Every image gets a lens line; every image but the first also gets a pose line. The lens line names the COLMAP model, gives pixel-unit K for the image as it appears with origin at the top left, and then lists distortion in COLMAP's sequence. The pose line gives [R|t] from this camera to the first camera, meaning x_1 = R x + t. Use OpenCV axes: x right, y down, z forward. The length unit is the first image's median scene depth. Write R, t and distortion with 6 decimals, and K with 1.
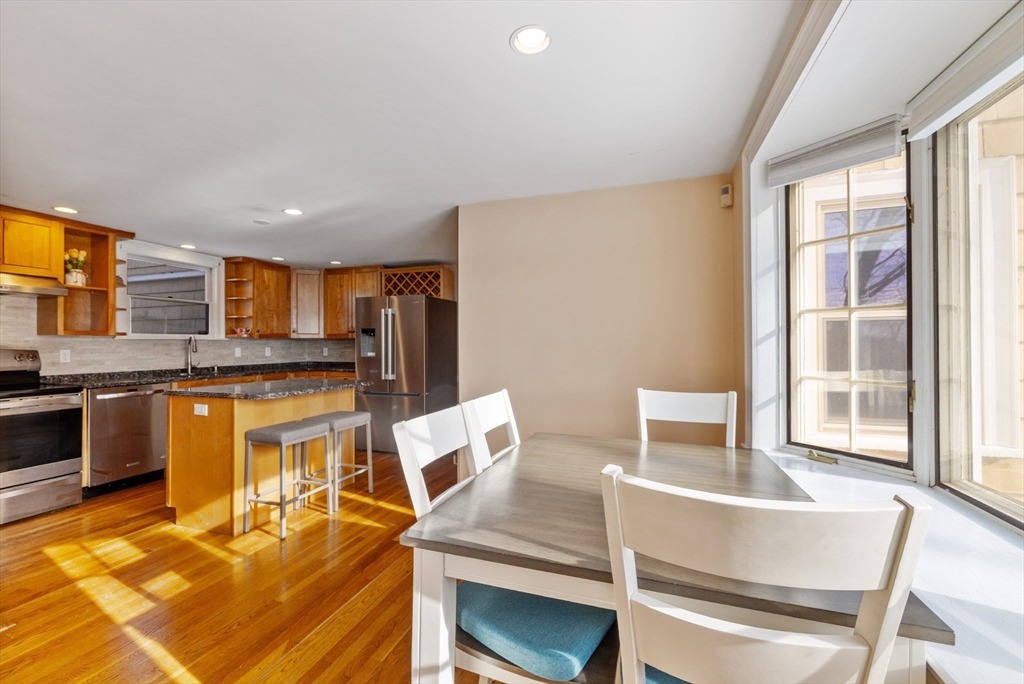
lens RADIAL K [[426.6, 0, 512.0], [0, 426.6, 342.0], [0, 0, 1]] dist [-0.000026, -0.000013]
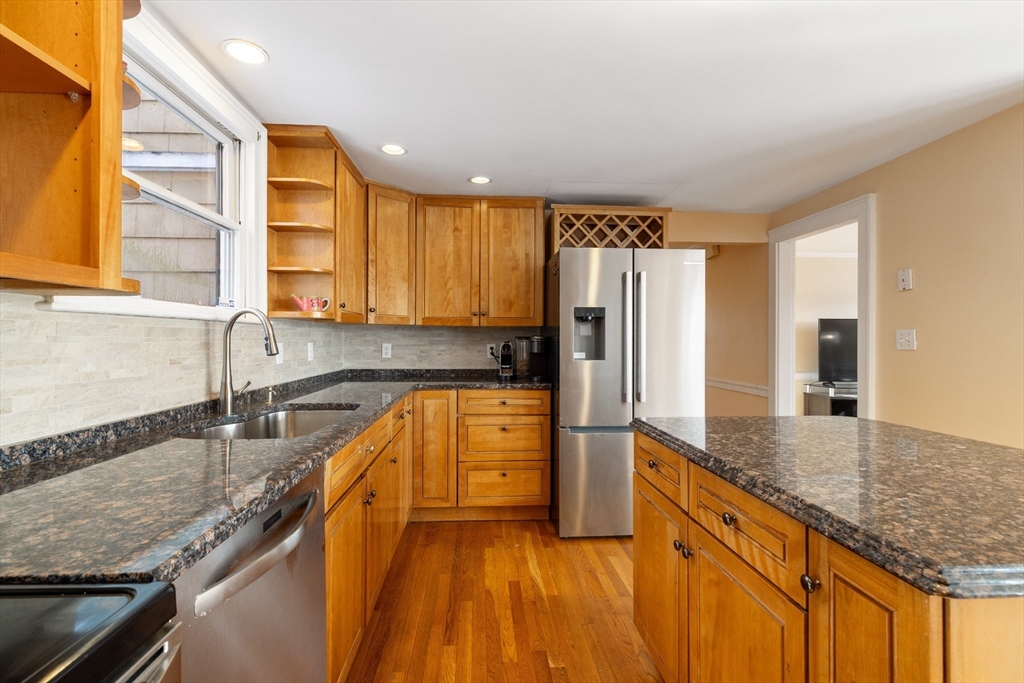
lens RADIAL K [[440.1, 0, 512.0], [0, 440.1, 341.5], [0, 0, 1]] dist [0.000147, 0.000070]
pose [[0.924424, 0.005391, 0.381328, -0.595411], [-0.008771, 0.999936, 0.007127, 0.006986], [-0.381265, -0.009933, 0.924412, 0.500326]]
